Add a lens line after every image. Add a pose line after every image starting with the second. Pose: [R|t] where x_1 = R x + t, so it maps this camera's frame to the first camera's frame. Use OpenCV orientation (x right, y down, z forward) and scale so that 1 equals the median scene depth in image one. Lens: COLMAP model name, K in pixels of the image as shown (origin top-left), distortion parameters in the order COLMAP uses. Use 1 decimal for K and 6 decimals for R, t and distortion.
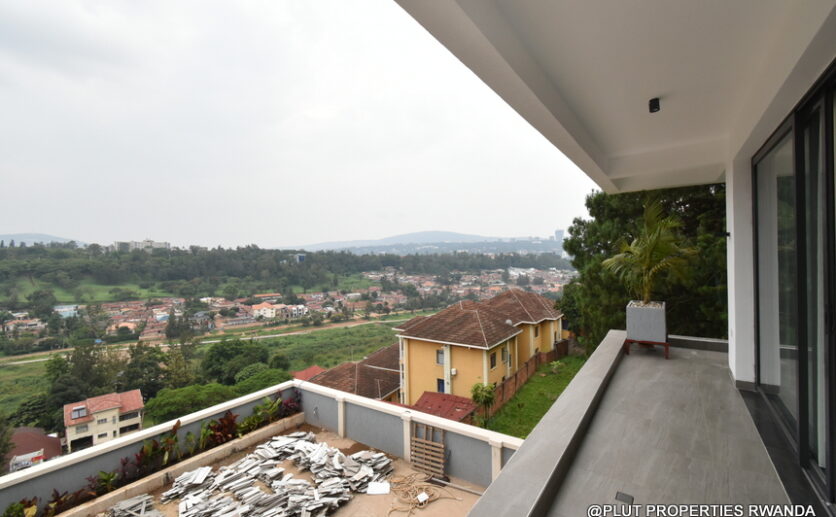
lens RADIAL K [[369.4, 0, 414.4], [0, 369.4, 257.6], [0, 0, 1]] dist [0.002083, -0.000322]
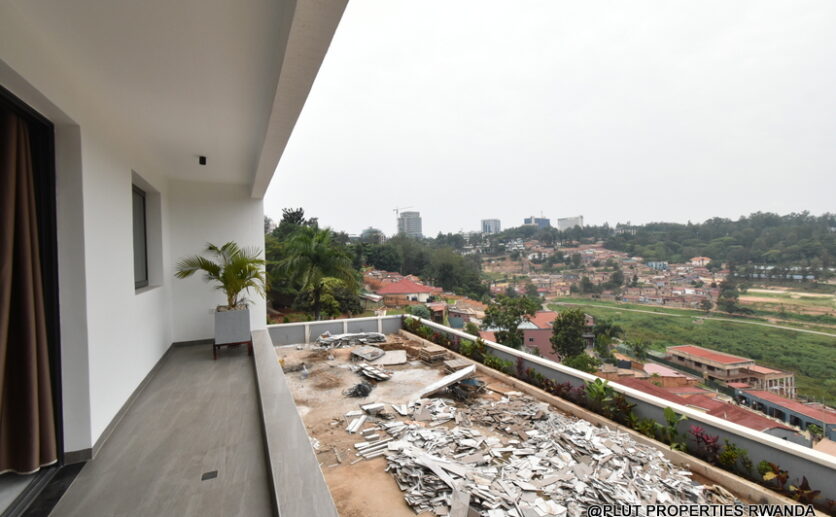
lens RADIAL K [[369.4, 0, 414.4], [0, 369.4, 257.6], [0, 0, 1]] dist [0.002083, -0.000322]
pose [[-0.473244, 0.028807, -0.880460, 0.531128], [0.015615, 0.999582, 0.024312, 0.025528], [0.880793, -0.002242, -0.473496, 0.890166]]
